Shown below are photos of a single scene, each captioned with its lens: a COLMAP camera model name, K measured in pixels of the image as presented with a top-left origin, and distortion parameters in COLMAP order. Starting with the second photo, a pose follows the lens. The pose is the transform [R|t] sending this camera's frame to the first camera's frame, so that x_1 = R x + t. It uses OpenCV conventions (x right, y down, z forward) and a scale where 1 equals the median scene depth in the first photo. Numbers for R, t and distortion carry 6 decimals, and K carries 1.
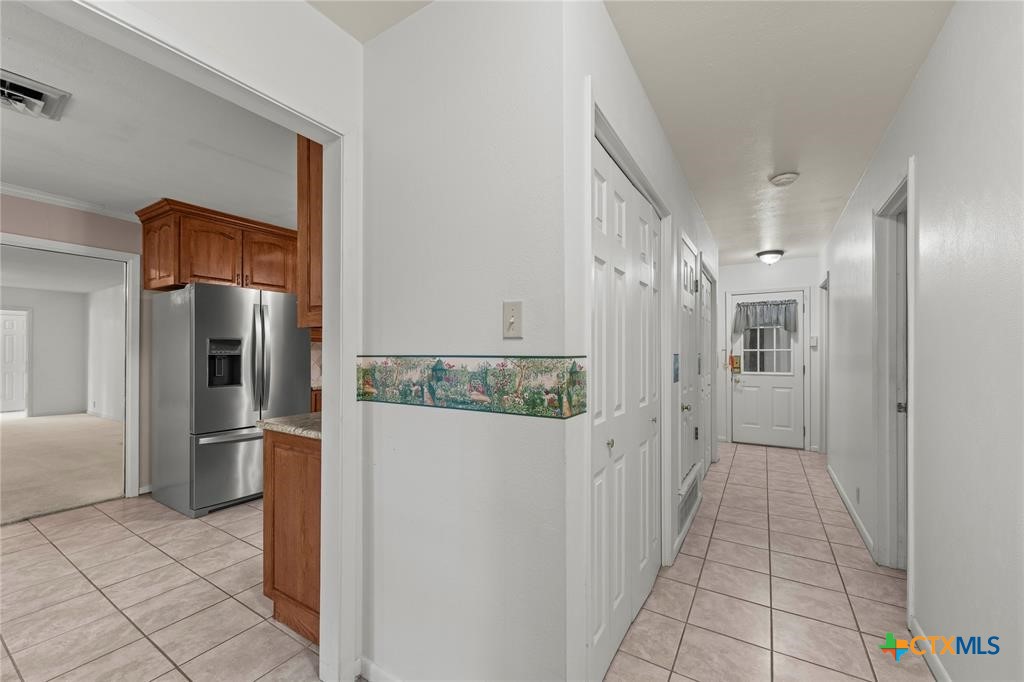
lens RADIAL K [[408.0, 0, 511.8], [0, 408.0, 346.0], [0, 0, 1]] dist [0.001571, 0.000012]
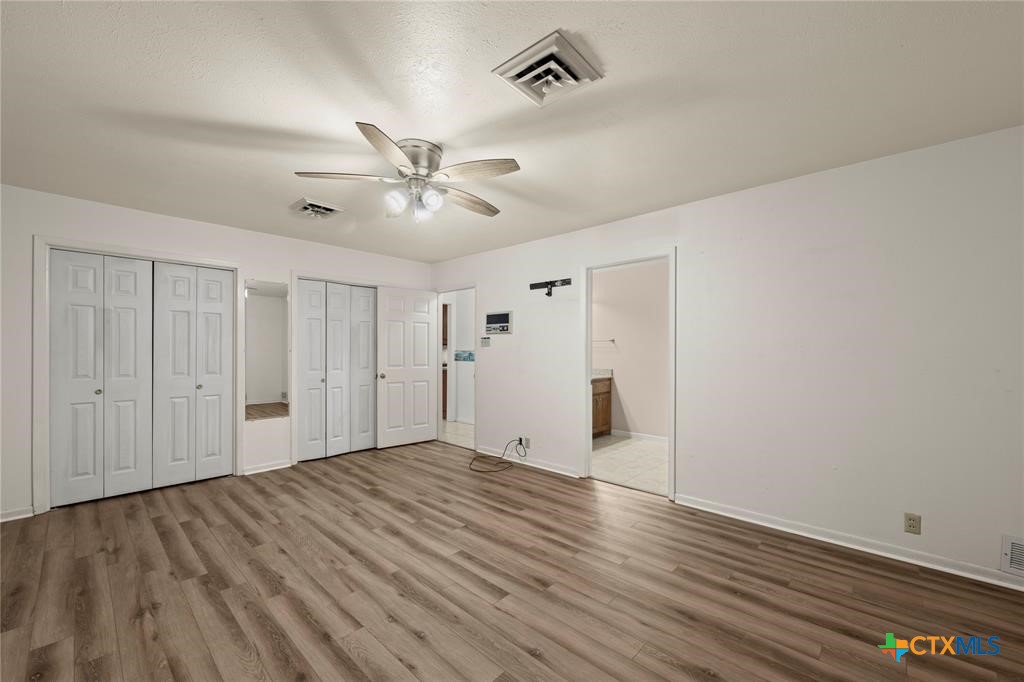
lens RADIAL K [[408.0, 0, 512.2], [0, 408.0, 349.6], [0, 0, 1]] dist [0.001571, 0.000012]
pose [[0.982090, 0.005015, -0.188347, 1.162091], [-0.004523, 0.999985, 0.003042, -0.009768], [0.188360, -0.002136, 0.982098, -3.507708]]
